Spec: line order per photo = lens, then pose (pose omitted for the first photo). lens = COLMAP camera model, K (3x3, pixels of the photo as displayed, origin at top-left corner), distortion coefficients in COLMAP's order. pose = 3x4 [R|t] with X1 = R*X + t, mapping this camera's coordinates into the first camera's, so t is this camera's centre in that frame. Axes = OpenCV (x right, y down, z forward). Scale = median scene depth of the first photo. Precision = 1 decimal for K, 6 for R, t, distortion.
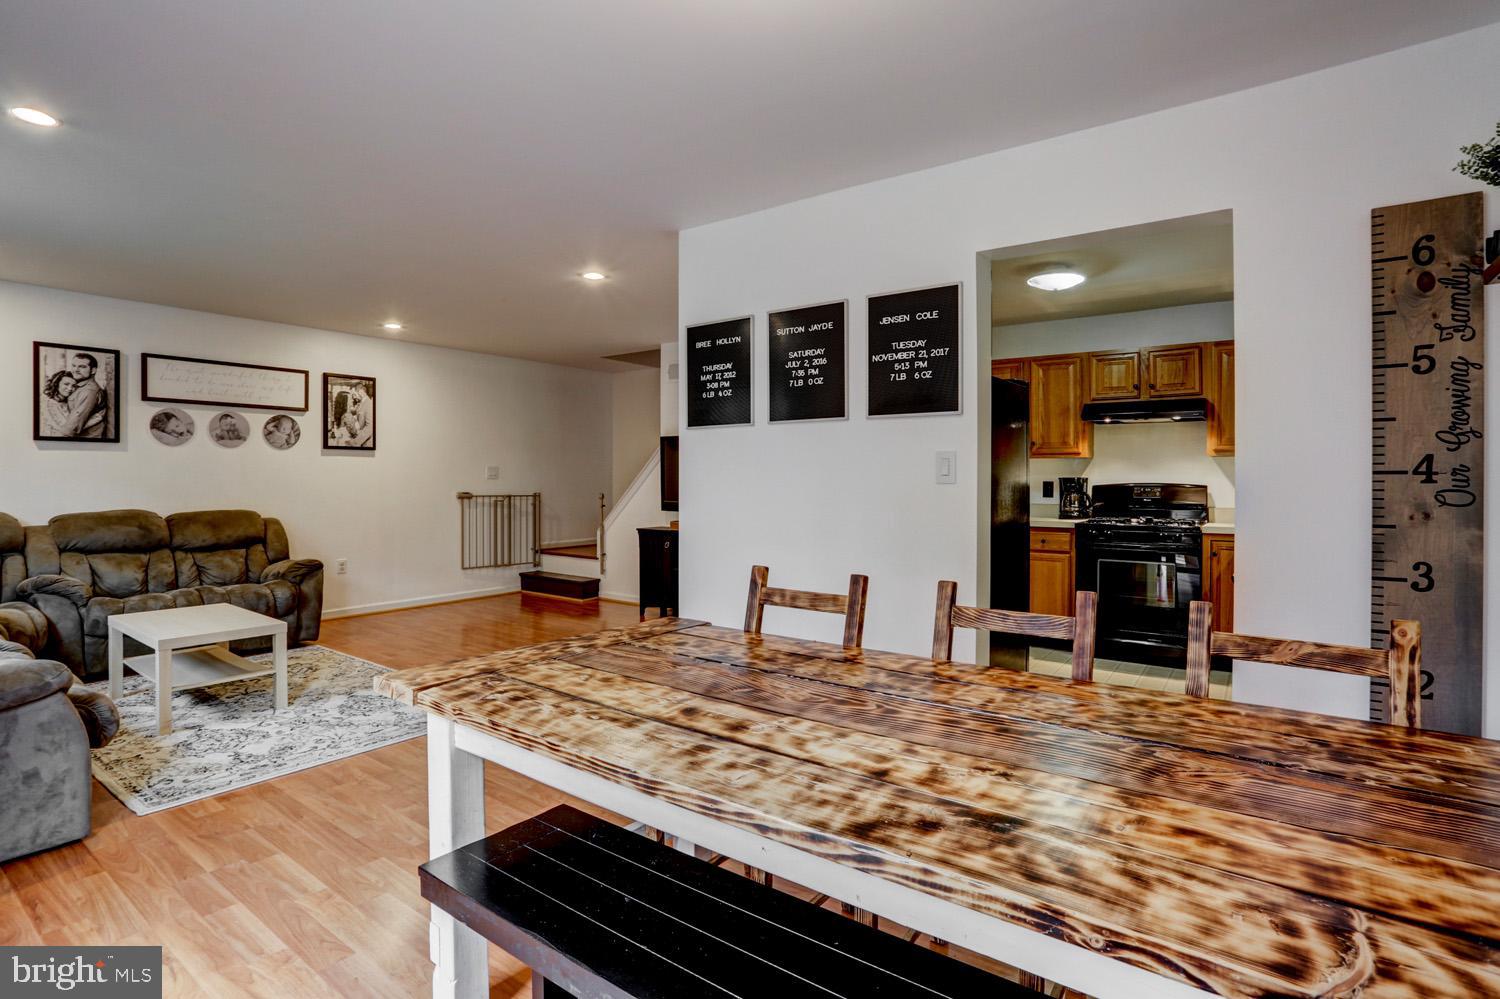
lens RADIAL K [[737.7, 0, 749.6], [0, 737.7, 483.3], [0, 0, 1]] dist [-0.079673, 0.035188]
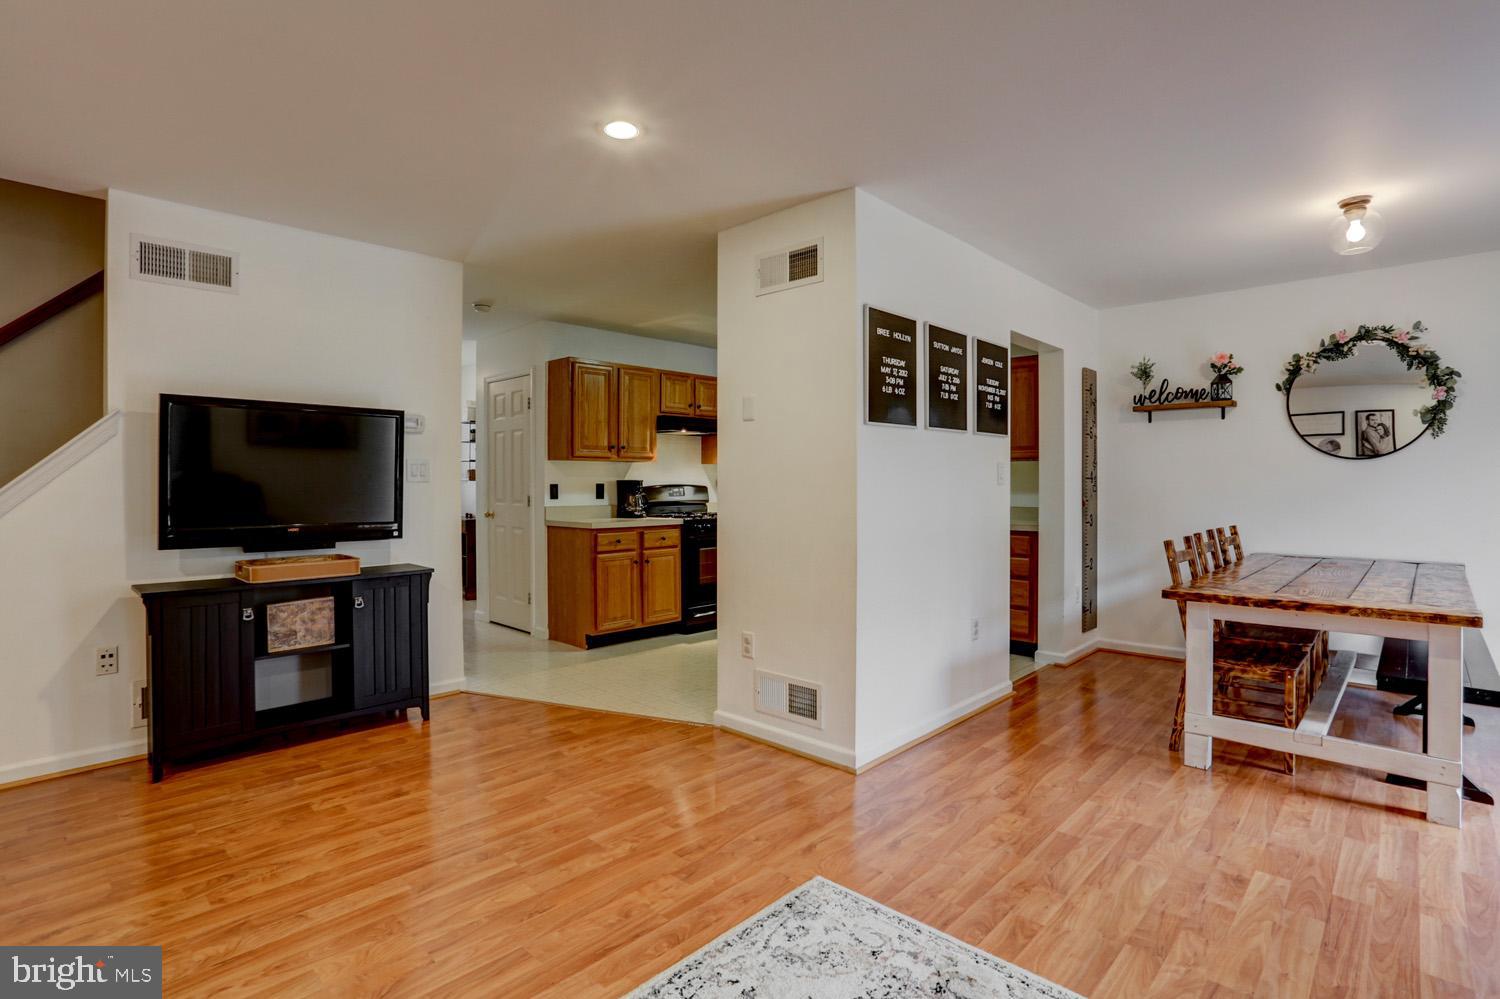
lens RADIAL K [[737.7, 0, 749.6], [0, 737.7, 483.3], [0, 0, 1]] dist [-0.079673, 0.035188]
pose [[0.120807, -0.006178, 0.992657, -0.659244], [0.008354, 0.999952, 0.005206, -0.007077], [-0.992641, 0.007663, 0.120853, 0.715484]]
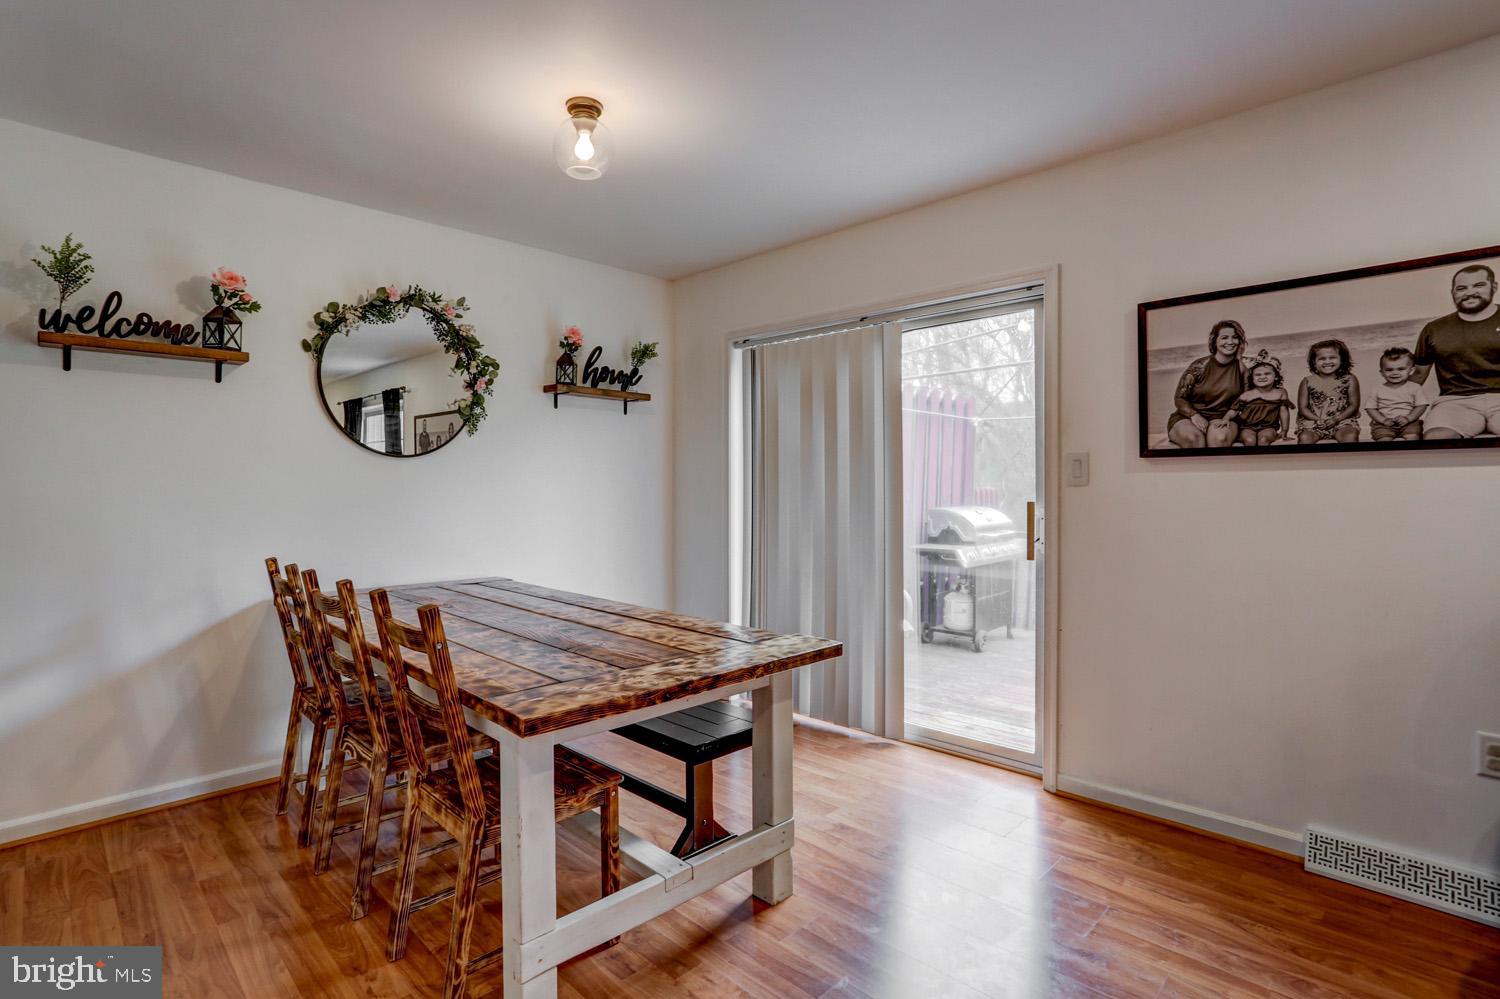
lens RADIAL K [[737.7, 0, 749.6], [0, 737.7, 483.3], [0, 0, 1]] dist [-0.079673, 0.035188]
pose [[-0.990363, -0.000280, 0.138497, -0.170489], [0.000020, 0.999998, 0.002159, -0.003137], [-0.138498, 0.002141, -0.990360, 0.709343]]
